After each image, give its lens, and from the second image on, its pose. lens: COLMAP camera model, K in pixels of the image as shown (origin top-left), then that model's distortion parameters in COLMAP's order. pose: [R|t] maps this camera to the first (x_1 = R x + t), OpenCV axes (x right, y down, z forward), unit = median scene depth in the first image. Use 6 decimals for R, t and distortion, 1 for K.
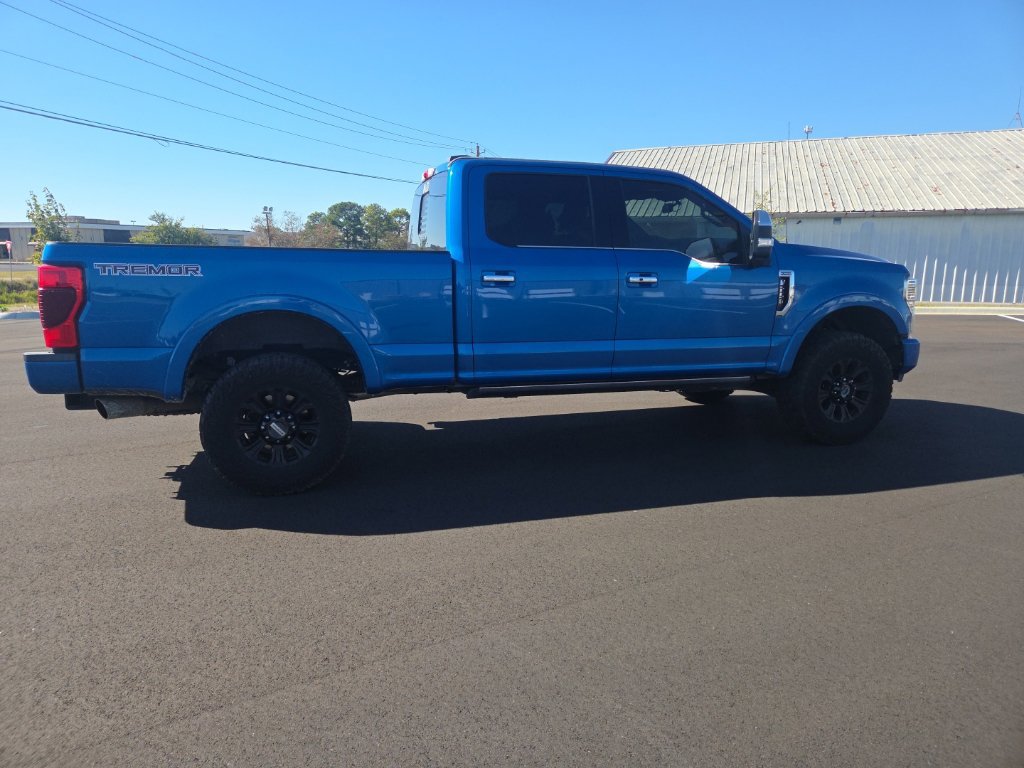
lens RADIAL K [[659.2, 0, 494.2], [0, 659.2, 378.2], [0, 0, 1]] dist [0.077056, -0.059940]
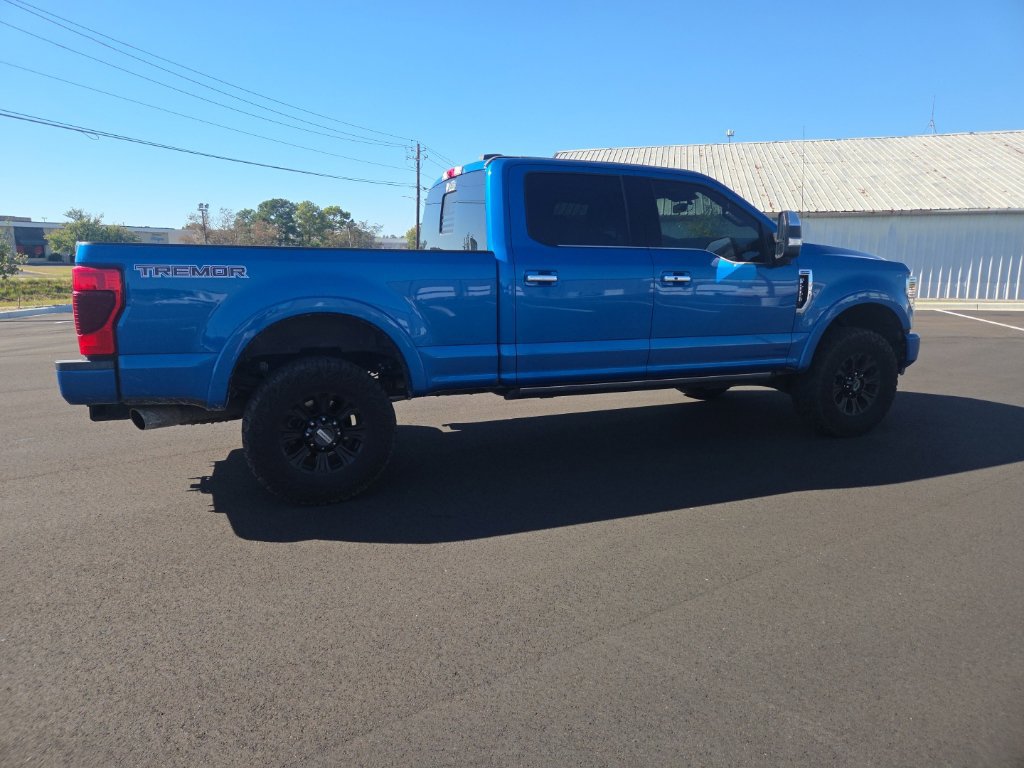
lens RADIAL K [[659.2, 0, 494.2], [0, 659.2, 378.2], [0, 0, 1]] dist [0.077056, -0.059940]
pose [[0.995788, -0.018146, 0.089869, -0.144976], [0.017973, 0.999835, 0.002729, -0.004684], [-0.089903, -0.001103, 0.995950, 0.017796]]
